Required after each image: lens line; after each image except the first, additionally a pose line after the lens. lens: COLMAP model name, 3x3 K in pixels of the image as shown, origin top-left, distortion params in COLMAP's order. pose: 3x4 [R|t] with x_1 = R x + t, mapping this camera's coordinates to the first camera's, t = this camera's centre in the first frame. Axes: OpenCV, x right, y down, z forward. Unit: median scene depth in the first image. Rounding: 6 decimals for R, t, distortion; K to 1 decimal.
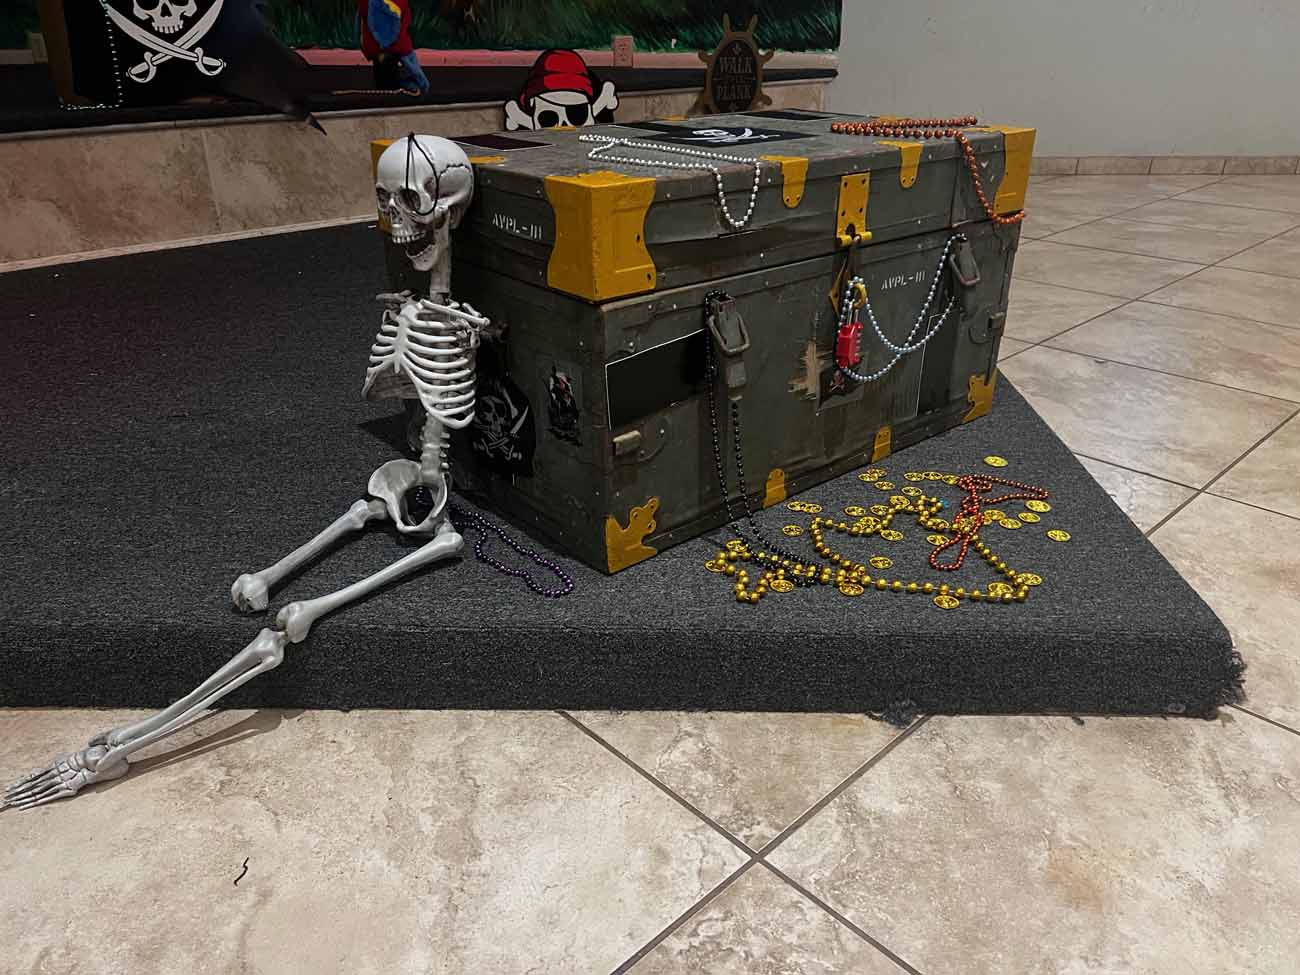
lens RADIAL K [[982.6, 0, 646.2], [0, 982.6, 489.3], [0, 0, 1]] dist [0.072903, -0.072082]
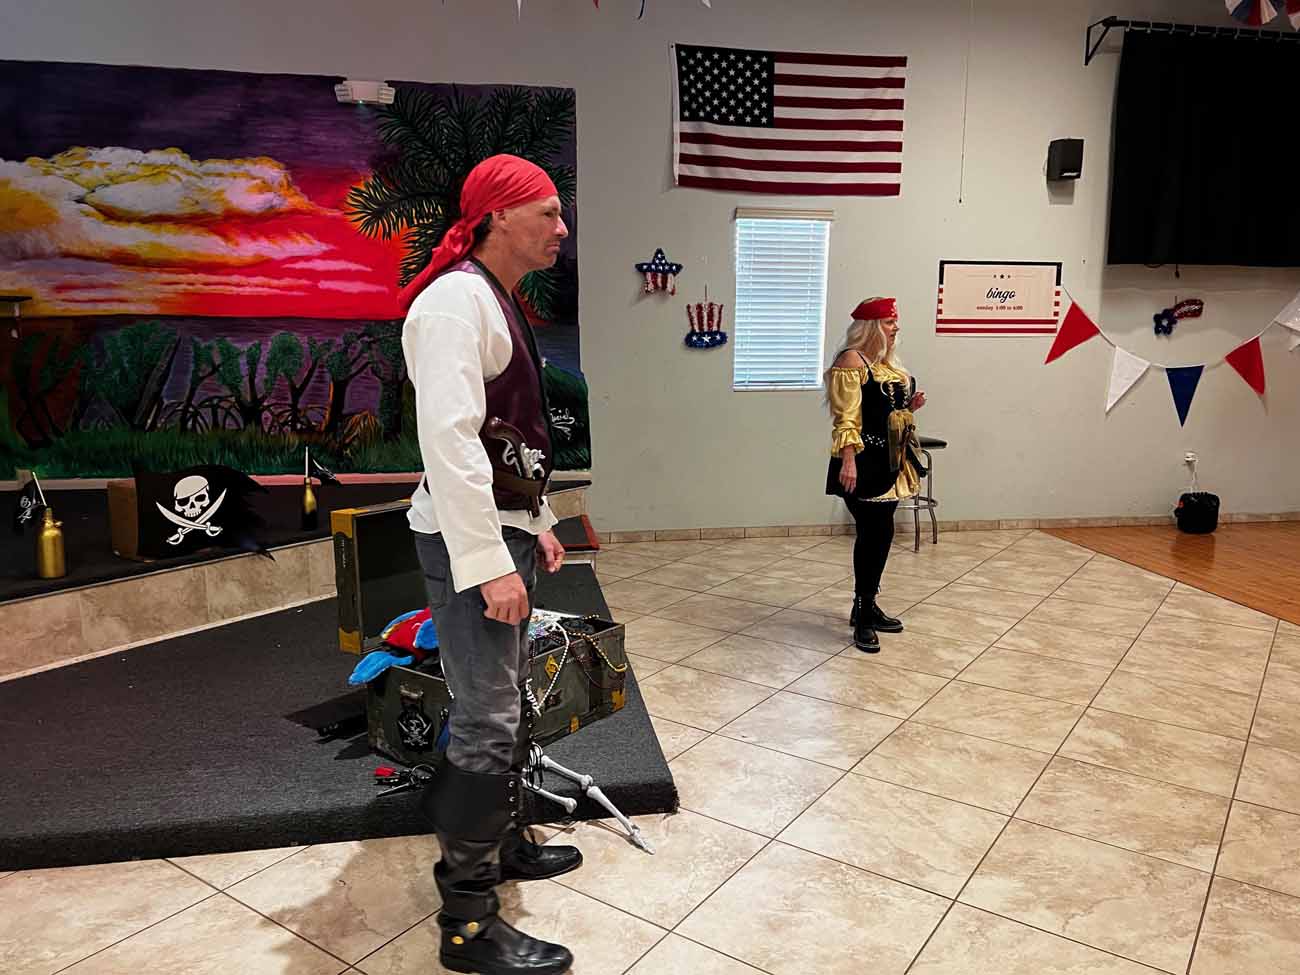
lens RADIAL K [[982.6, 0, 662.9], [0, 982.6, 476.3], [0, 0, 1]] dist [0.072903, -0.072082]
pose [[0.980567, -0.024121, 0.194696, 0.000344], [0.080541, 0.954420, -0.287394, 0.050779], [-0.178890, 0.297490, 0.937816, -0.815246]]
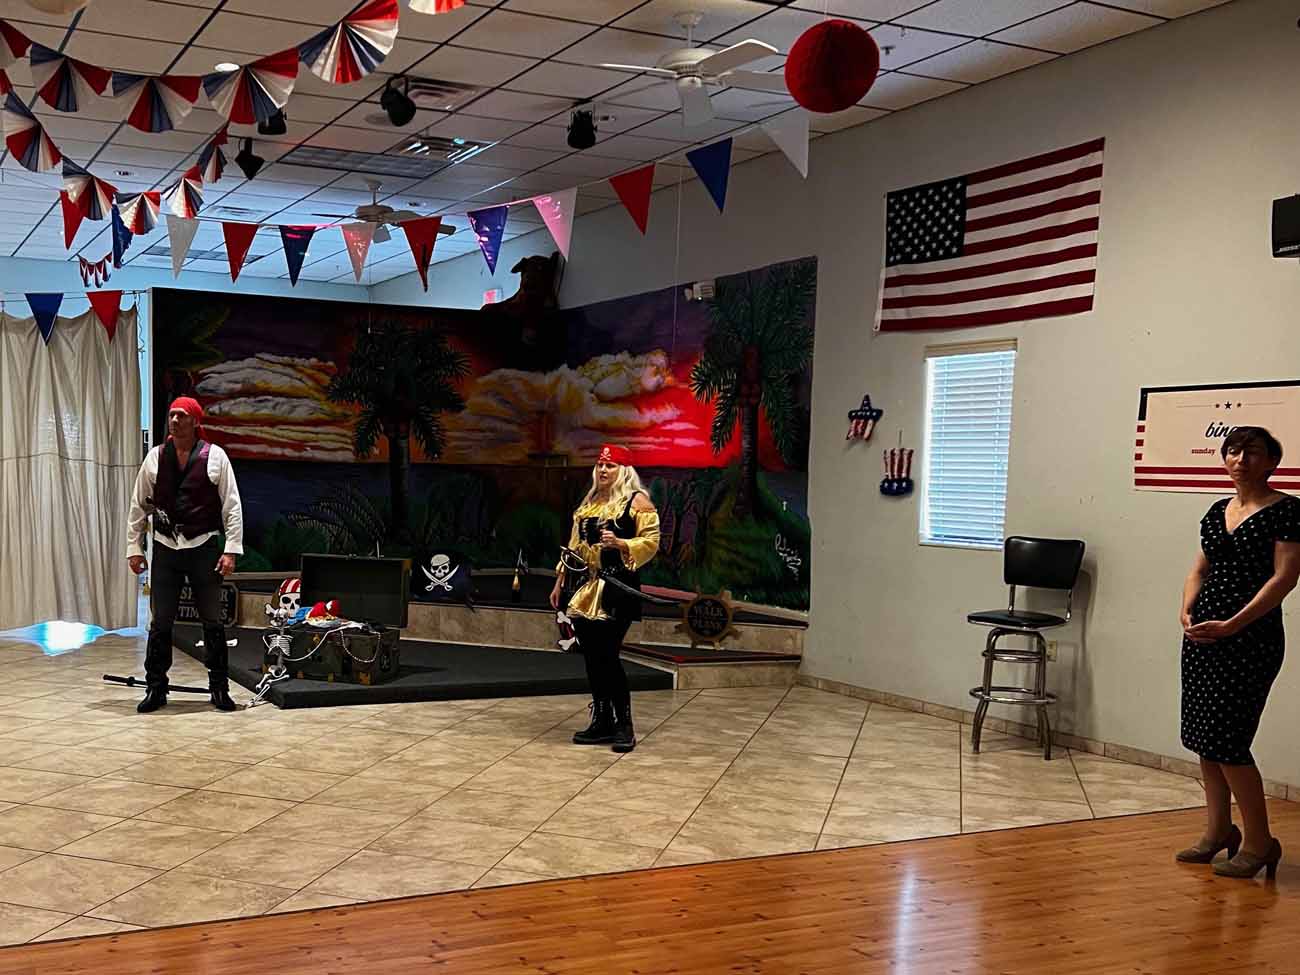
lens RADIAL K [[1303.3, 0, 373.1], [0, 1303.3, 596.9], [0, 0, 1]] dist [-0.015681, 0.000000]
pose [[0.377427, 0.097338, -0.920909, 3.130184], [-0.417509, 0.905539, -0.075399, -0.007532], [0.826580, 0.412945, 0.382415, -0.687671]]
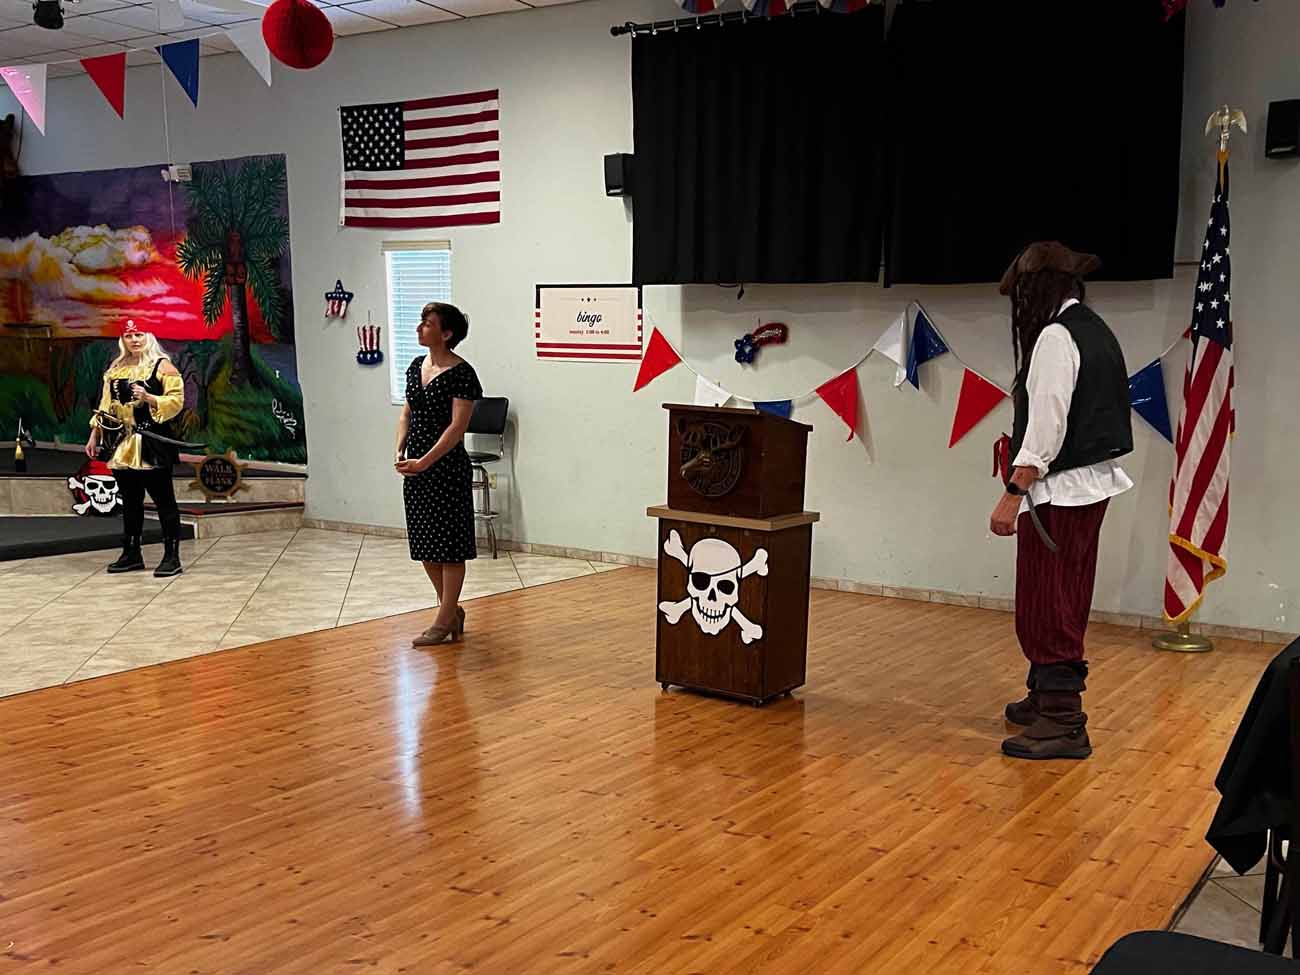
lens RADIAL K [[1298.2, 0, 743.6], [0, 1298.2, 618.9], [0, 0, 1]] dist [0.019572, 0.000000]
pose [[0.863860, 0.116001, -0.490194, 3.650799], [-0.237707, 0.951835, -0.193662, 0.218538], [0.444119, 0.283819, 0.849826, -1.138524]]
